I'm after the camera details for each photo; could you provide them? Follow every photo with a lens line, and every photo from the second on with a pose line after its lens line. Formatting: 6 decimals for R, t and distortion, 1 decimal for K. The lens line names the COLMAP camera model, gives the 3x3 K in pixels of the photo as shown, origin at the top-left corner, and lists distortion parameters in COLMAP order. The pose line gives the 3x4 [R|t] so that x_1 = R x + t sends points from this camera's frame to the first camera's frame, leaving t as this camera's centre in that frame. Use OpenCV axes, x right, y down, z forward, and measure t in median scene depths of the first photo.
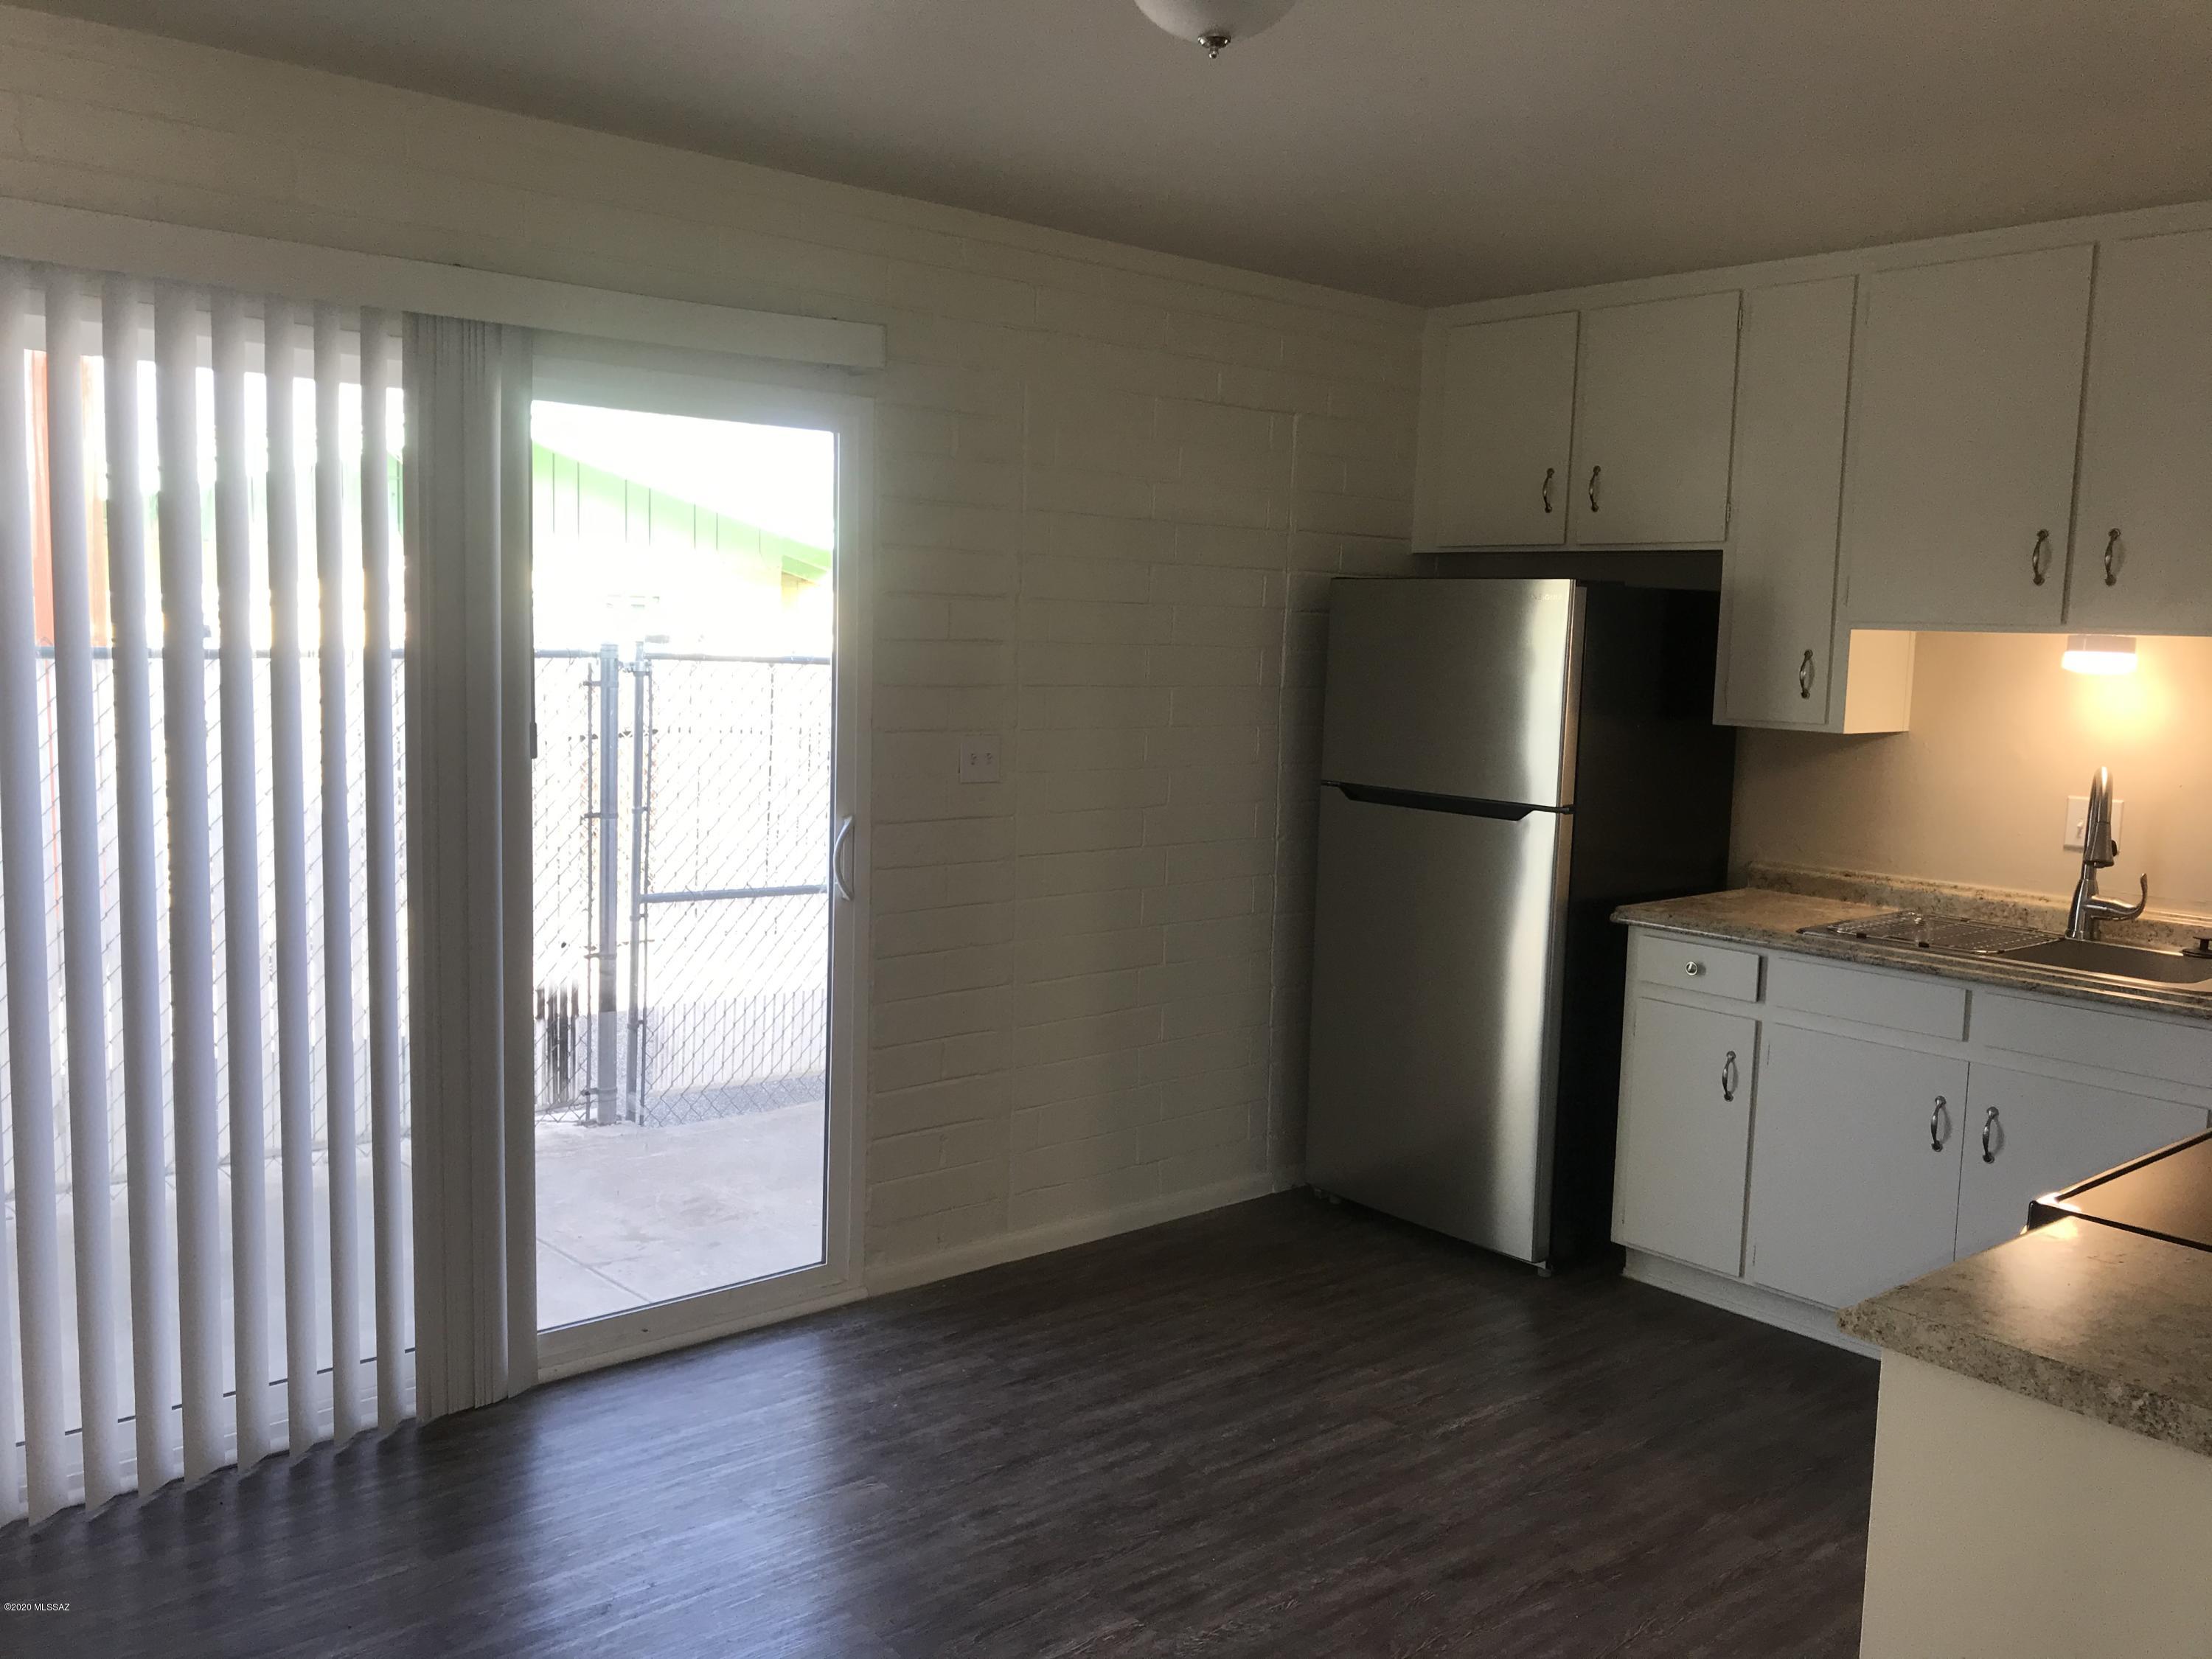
lens RADIAL K [[1834.6, 0, 1106.0], [0, 1834.6, 829.5], [0, 0, 1]] dist [0.000260, -0.001551]
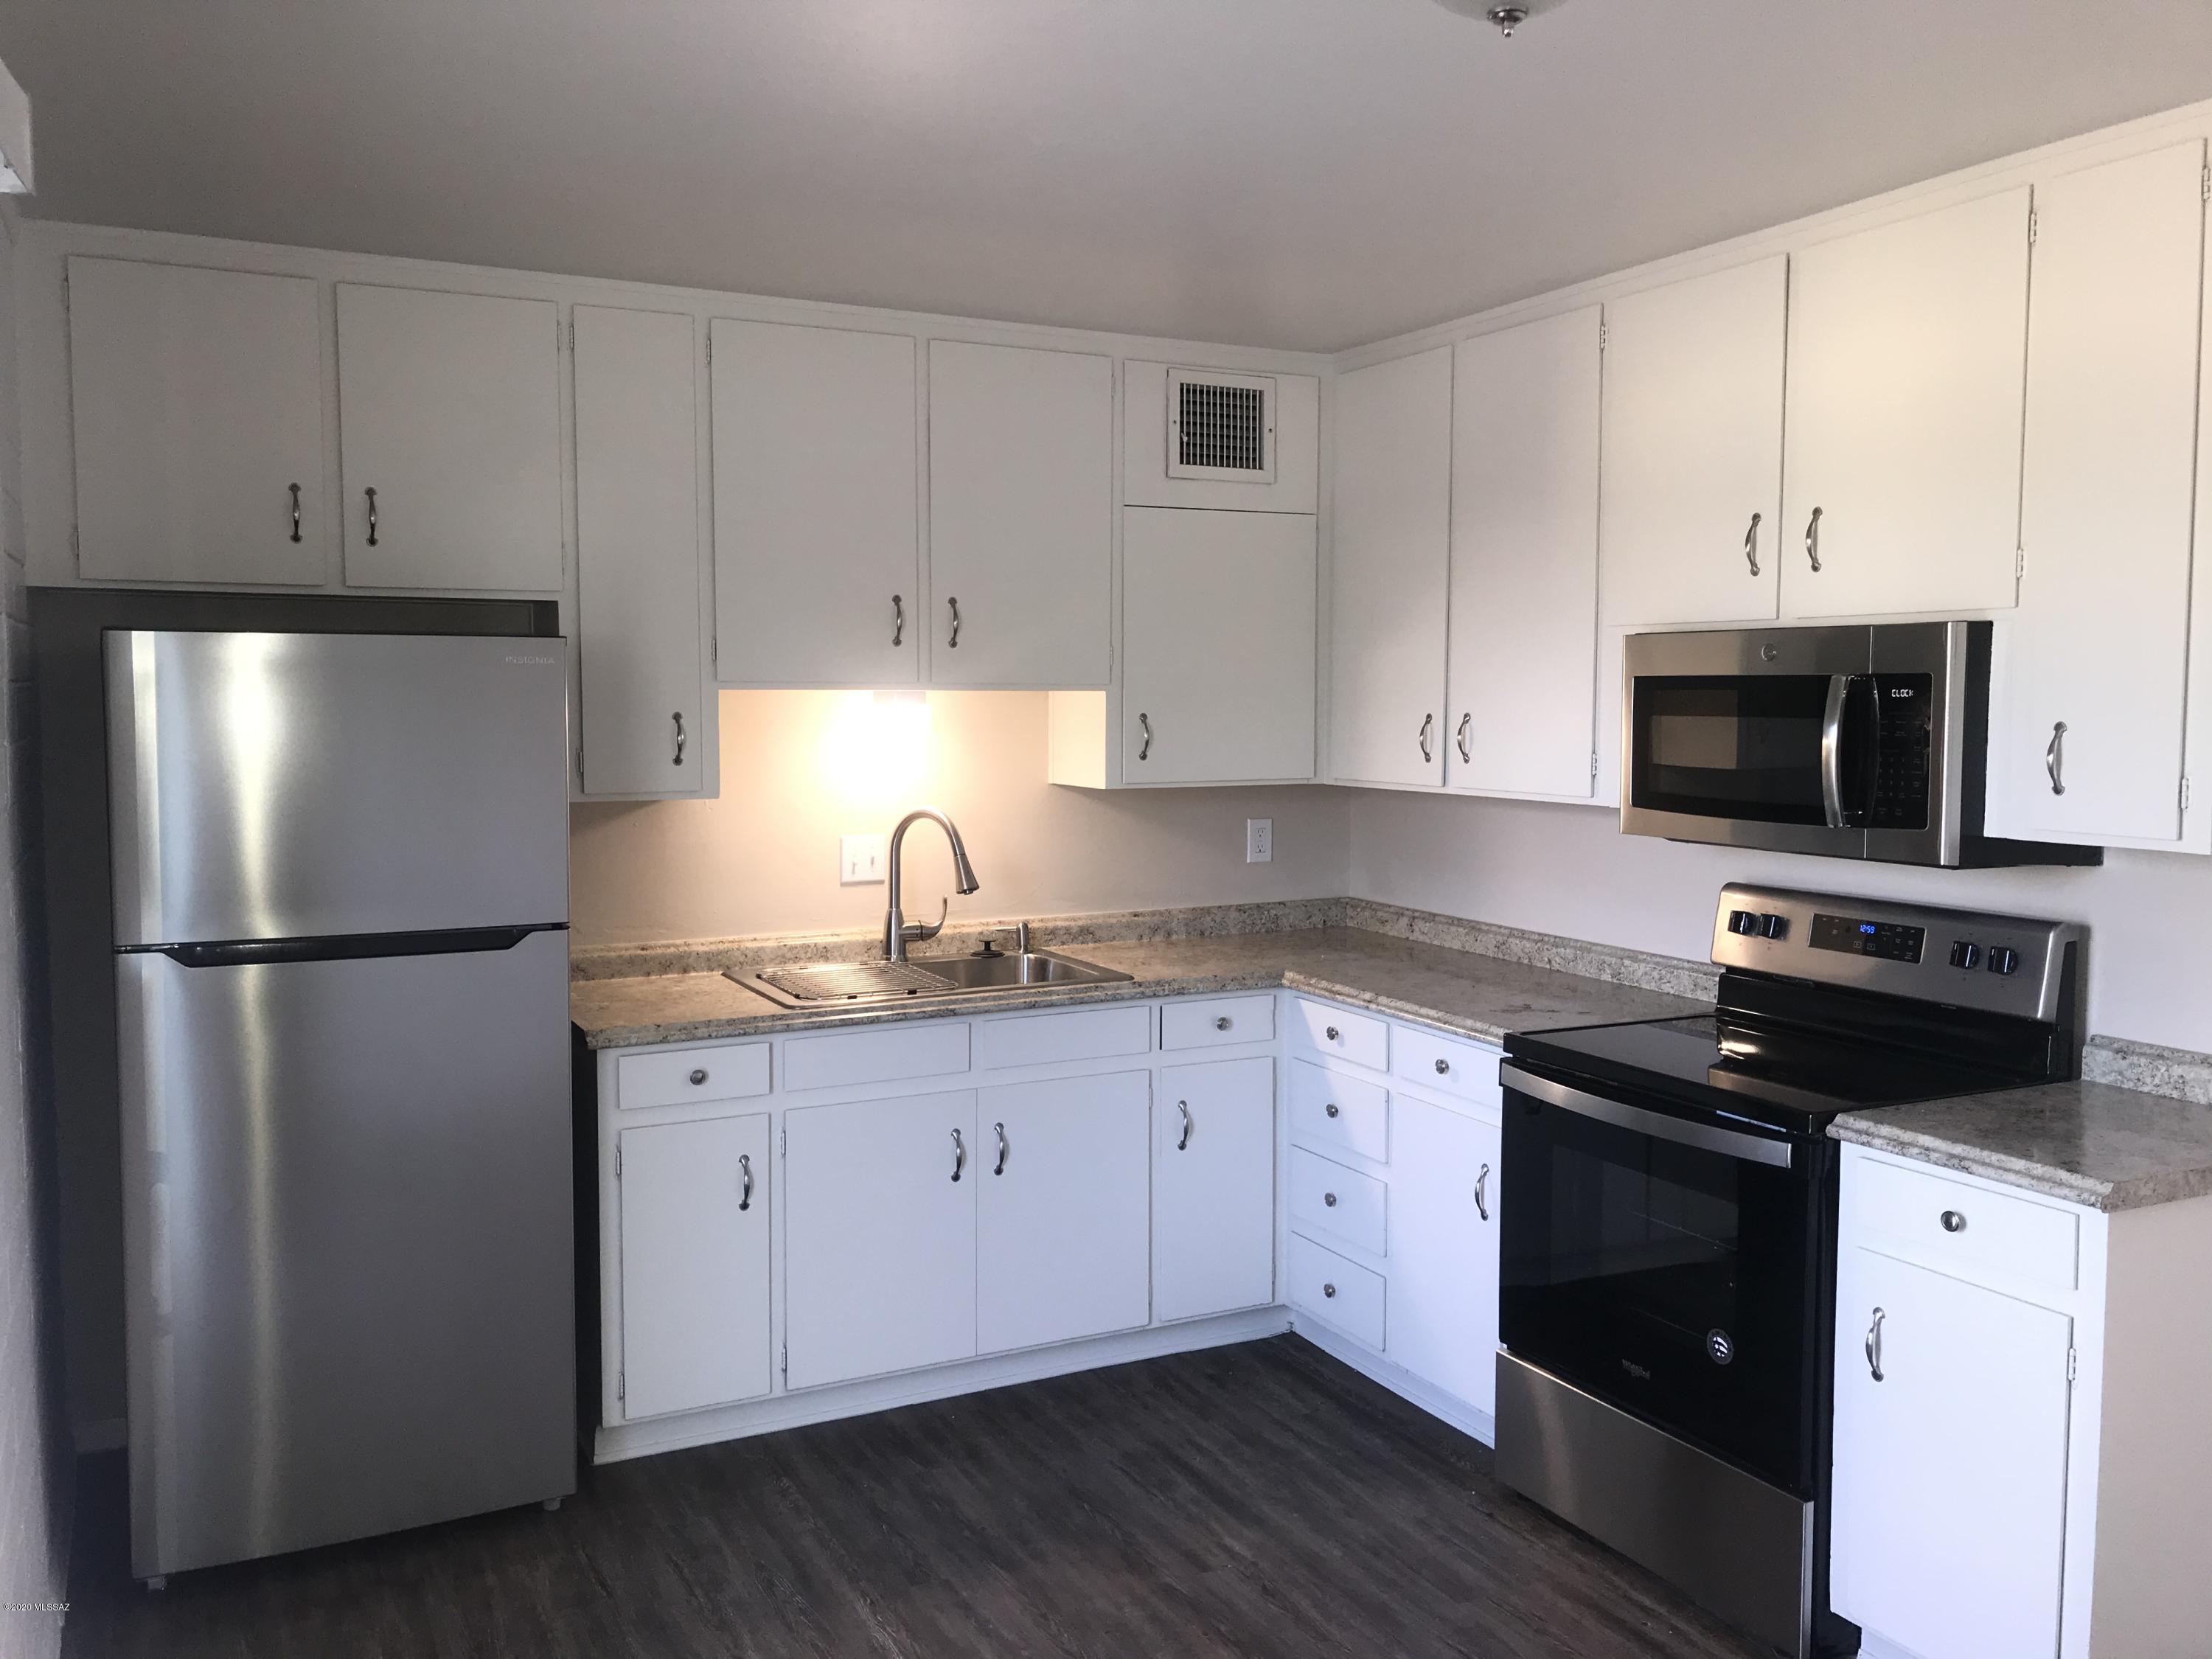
lens RADIAL K [[1815.0, 0, 1106.0], [0, 1815.0, 829.5], [0, 0, 1]] dist [0.050620, -0.000252]
pose [[0.243752, -0.107978, 0.963808, -0.477549], [0.117915, 0.989710, 0.081059, -0.092456], [-0.962643, 0.093889, 0.253976, 0.589995]]
